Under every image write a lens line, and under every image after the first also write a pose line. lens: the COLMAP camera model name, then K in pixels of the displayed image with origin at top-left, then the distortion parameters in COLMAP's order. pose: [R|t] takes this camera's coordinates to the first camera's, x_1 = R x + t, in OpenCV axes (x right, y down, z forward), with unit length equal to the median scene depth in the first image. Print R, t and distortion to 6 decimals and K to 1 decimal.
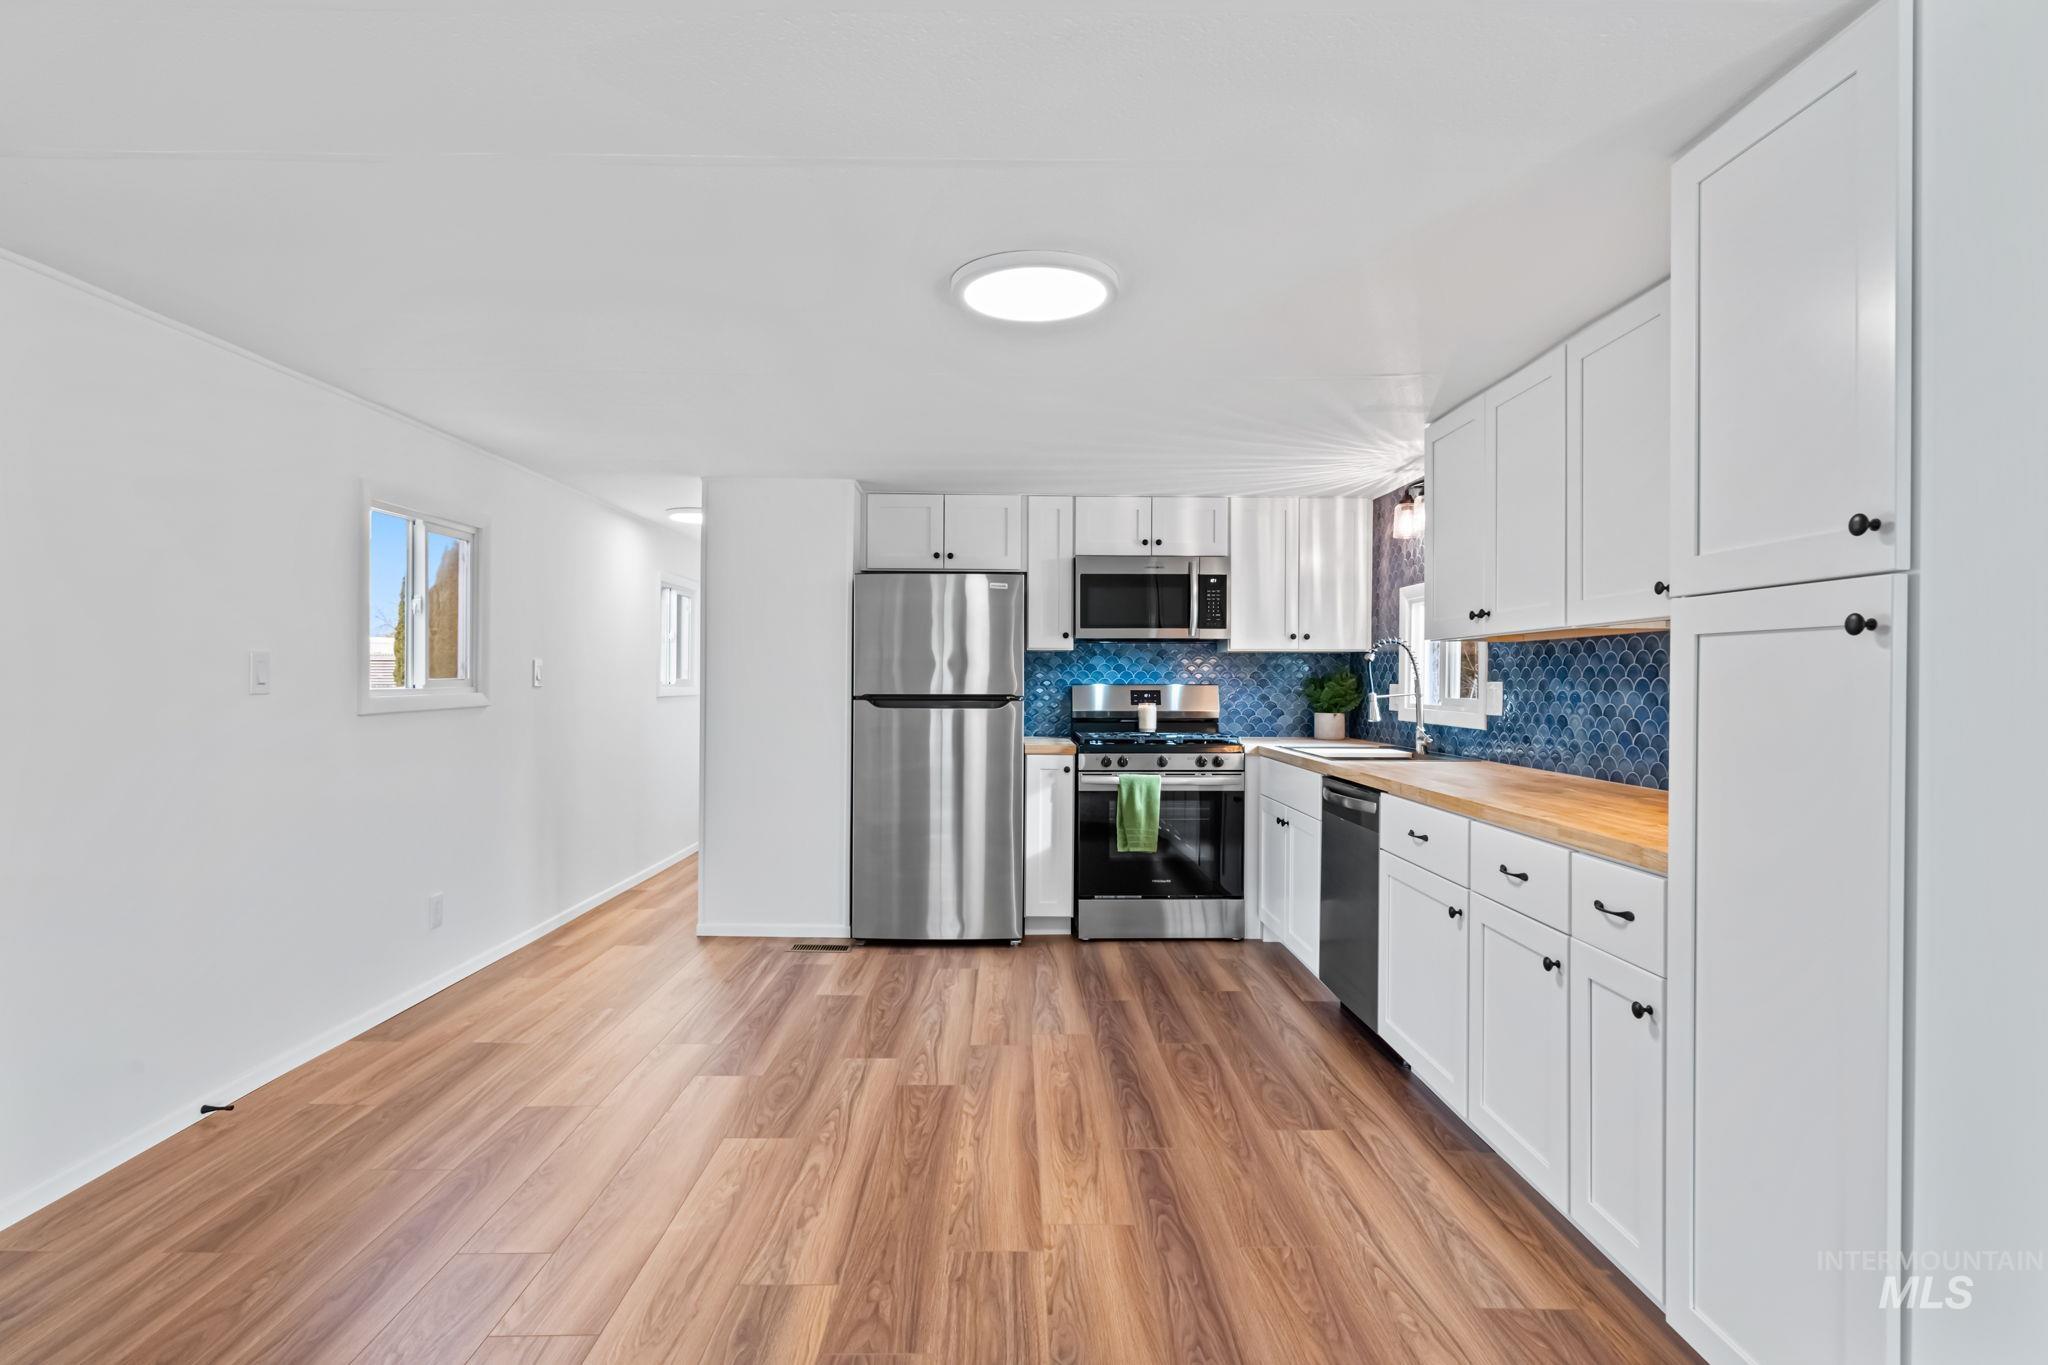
lens RADIAL K [[1010.8, 0, 1019.4], [0, 1010.8, 688.3], [0, 0, 1]] dist [-0.019916, -0.000348]
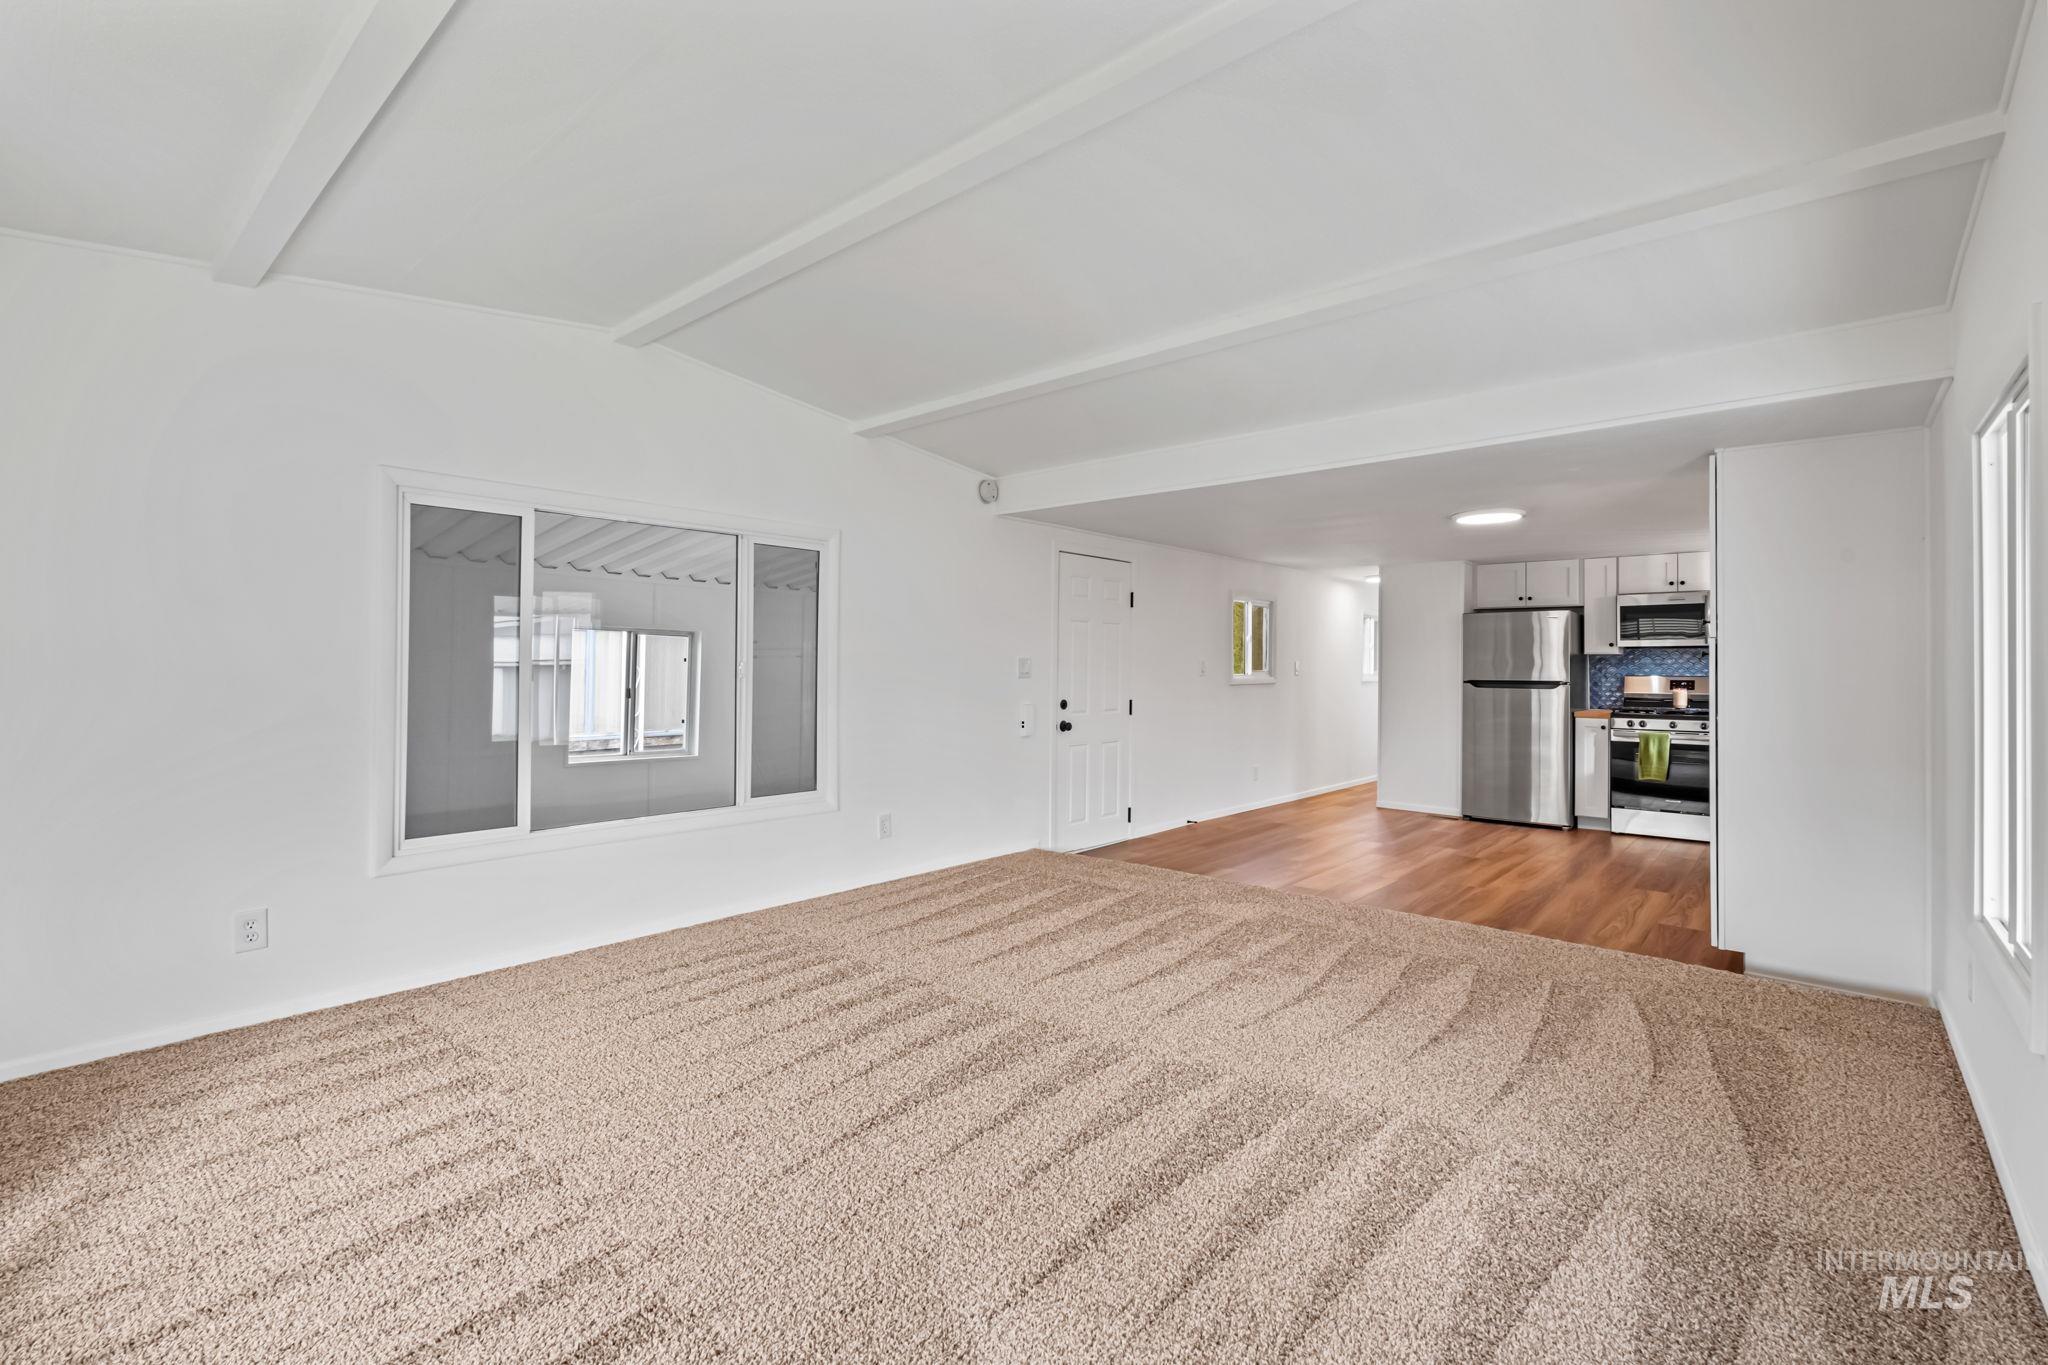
lens RADIAL K [[898.7, 0, 1026.3], [0, 898.7, 663.7], [0, 0, 1]] dist [-0.008685, 0.000596]
pose [[0.747747, -0.001827, -0.663981, 0.313332], [-0.010059, 0.999850, -0.014079, 0.007141], [0.663907, 0.017206, 0.747617, -0.713109]]
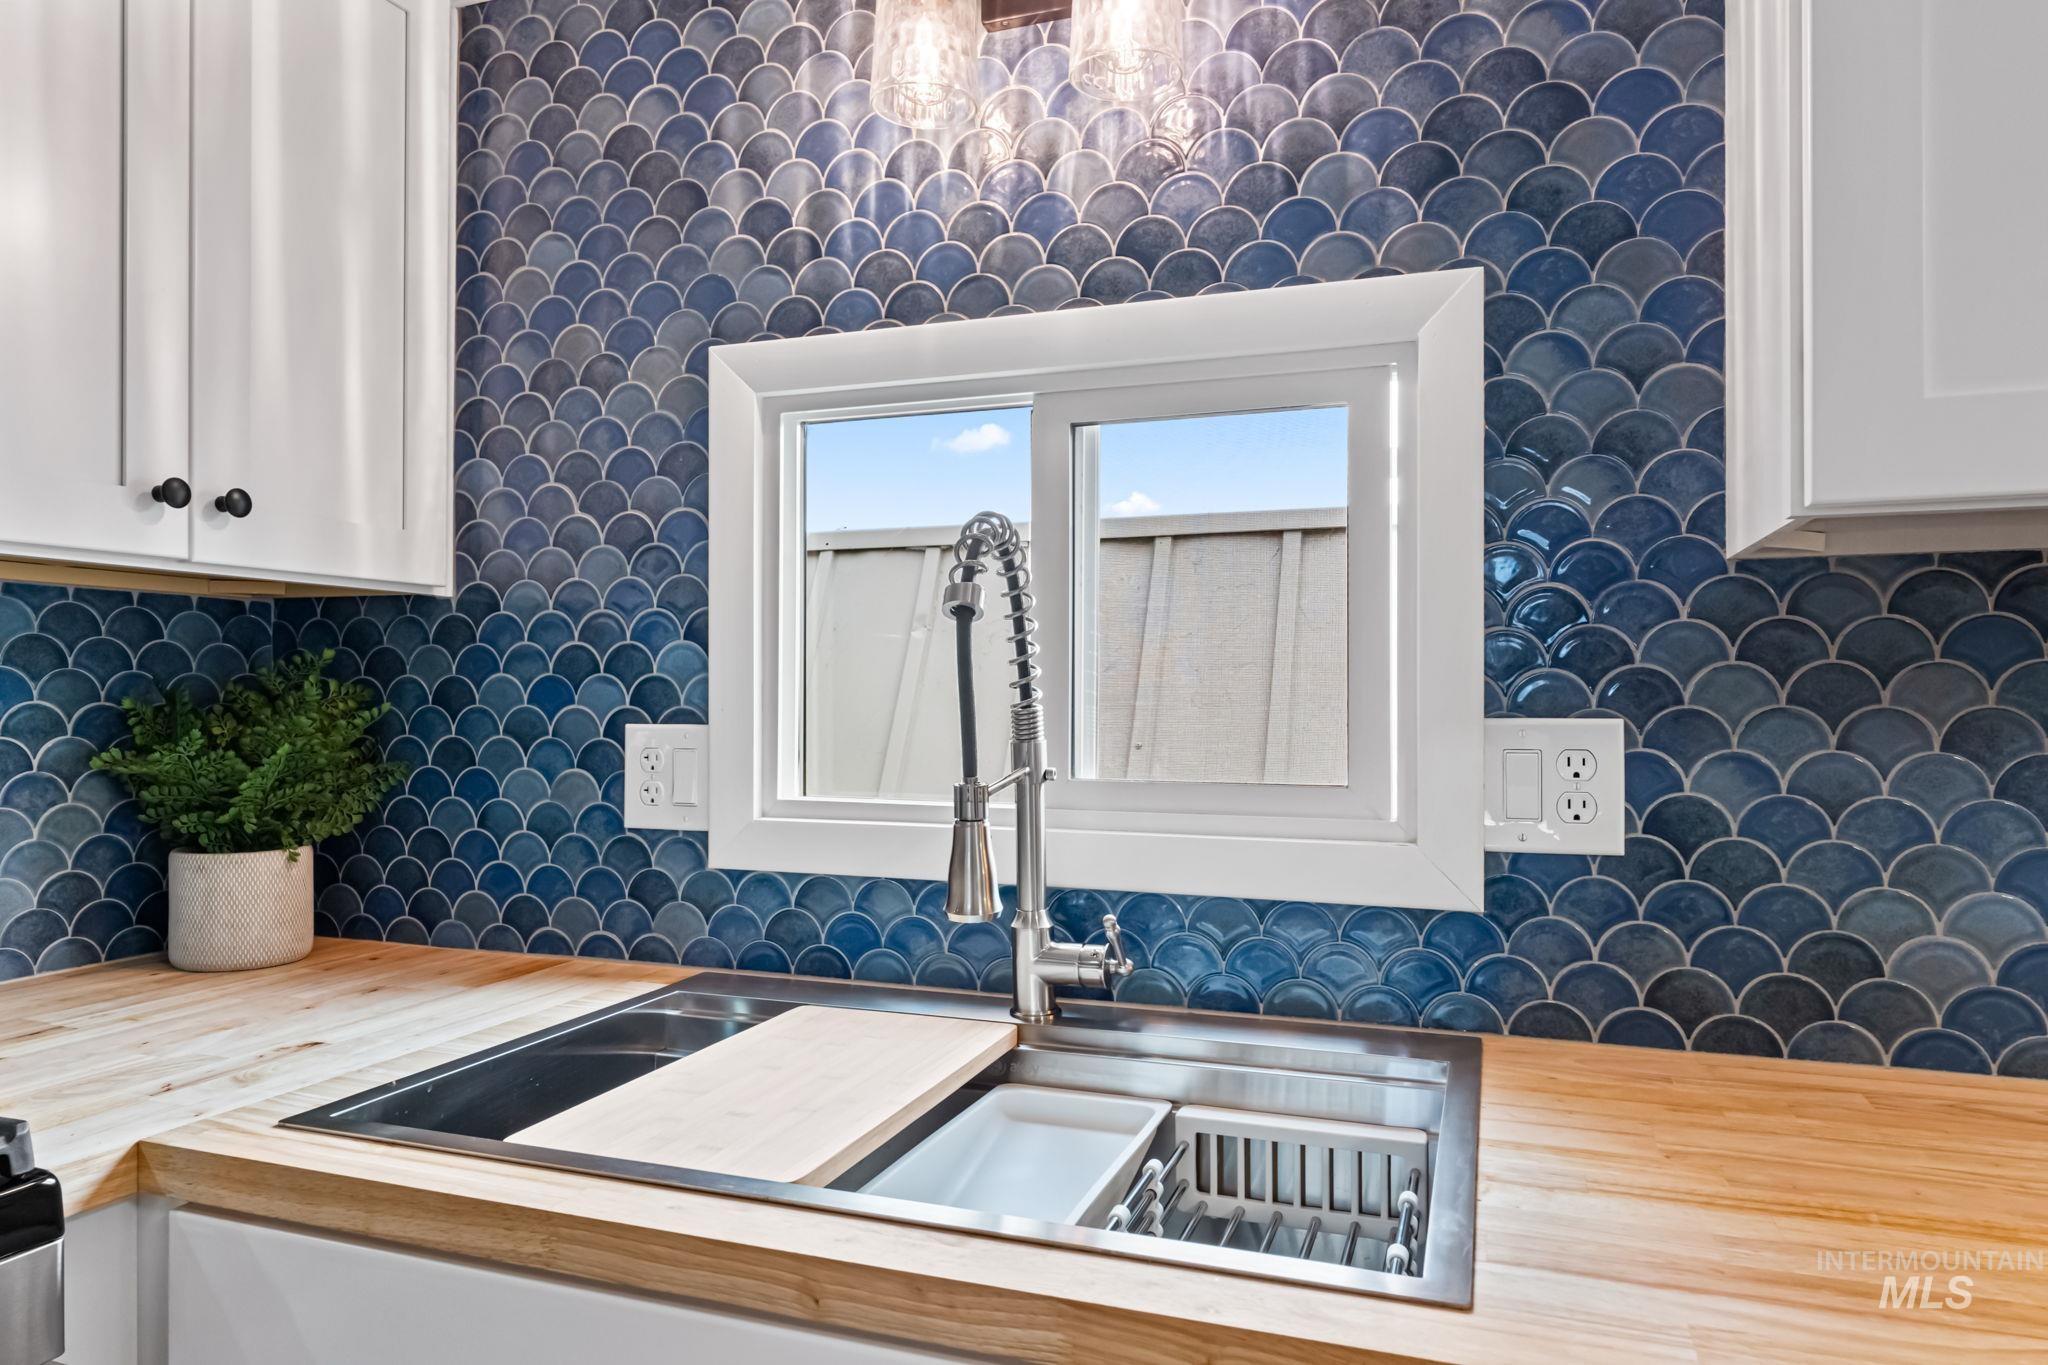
lens RADIAL K [[1289.2, 0, 1016.9], [0, 1289.2, 696.4], [0, 0, 1]] dist [-0.002440, 0.002205]
pose [[0.355505, -0.001696, 0.934673, 0.100907], [0.009123, 0.999957, -0.001655, -0.010031], [-0.934630, 0.009116, 0.355505, 0.809147]]
